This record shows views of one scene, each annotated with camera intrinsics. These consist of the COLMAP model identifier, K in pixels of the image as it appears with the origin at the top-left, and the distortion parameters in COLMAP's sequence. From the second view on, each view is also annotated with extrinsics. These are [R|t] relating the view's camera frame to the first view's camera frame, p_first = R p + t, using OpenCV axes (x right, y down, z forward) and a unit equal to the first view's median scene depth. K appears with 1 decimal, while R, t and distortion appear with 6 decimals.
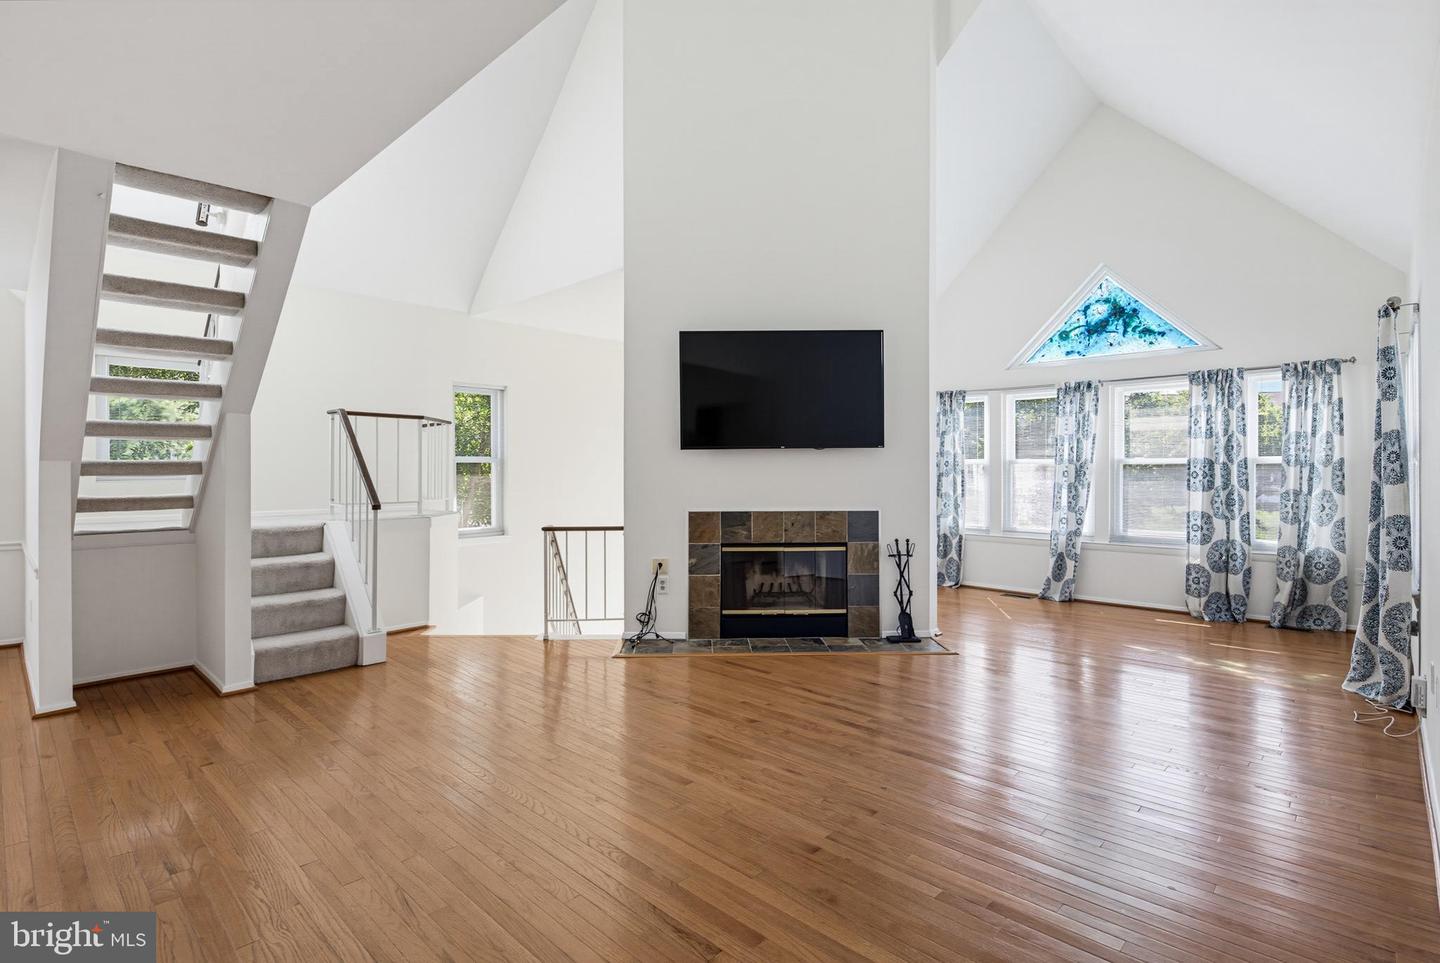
lens RADIAL K [[705.2, 0, 726.5], [0, 705.2, 472.9], [0, 0, 1]] dist [-0.002474, -0.000921]
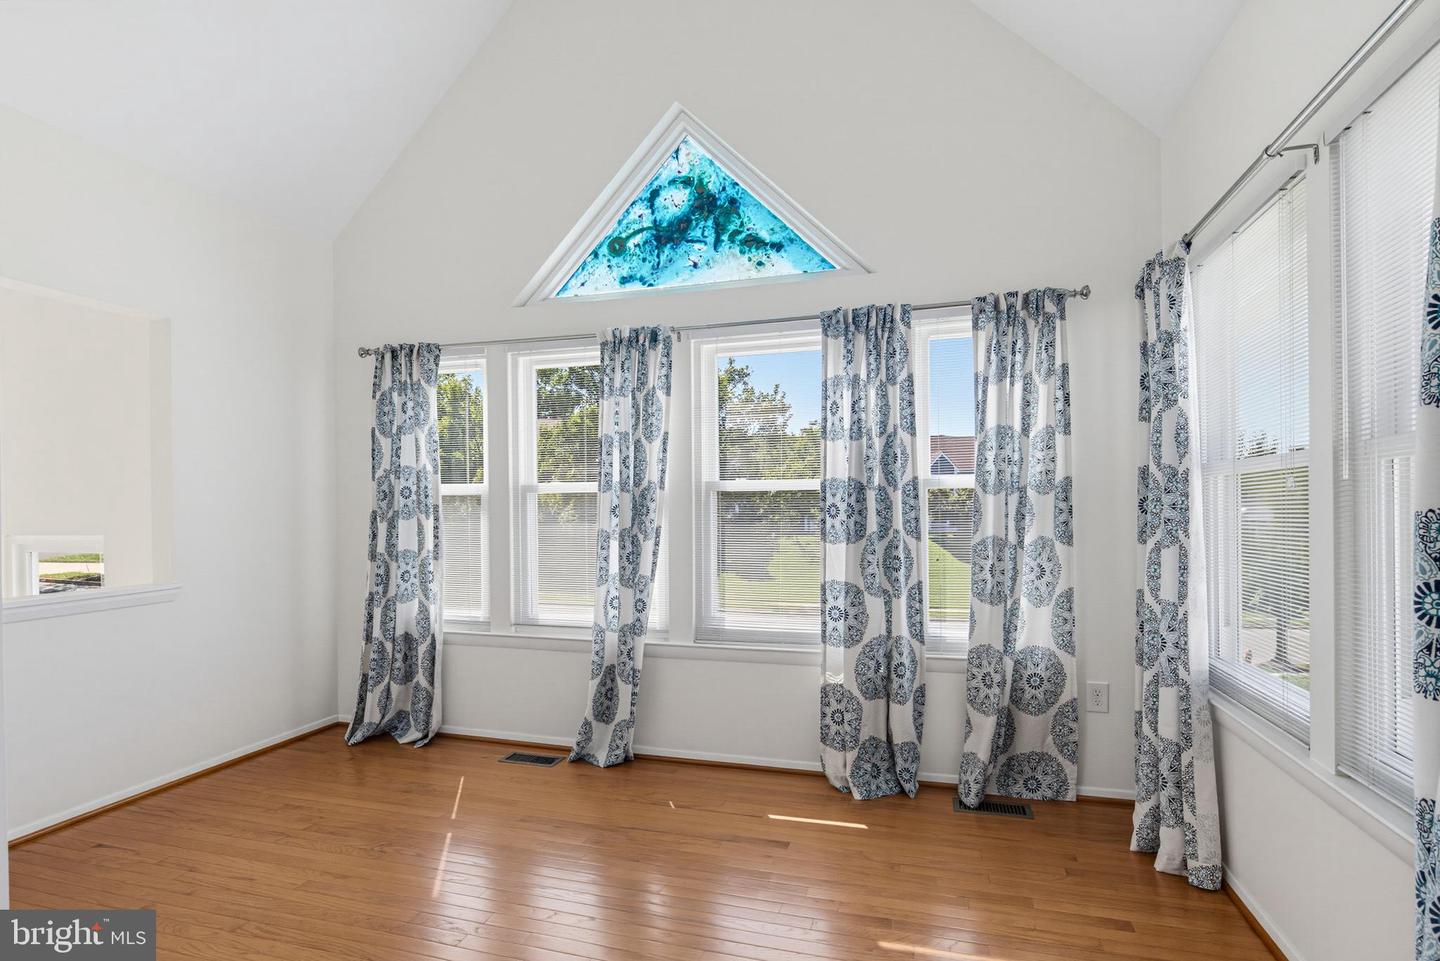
lens RADIAL K [[711.4, 0, 715.5], [0, 711.4, 510.7], [0, 0, 1]] dist [0.015562, -0.000022]
pose [[0.897845, -0.010829, 0.440178, 0.363419], [0.009752, 0.999941, 0.004709, -0.000747], [-0.440203, 0.000064, 0.897898, 0.578571]]
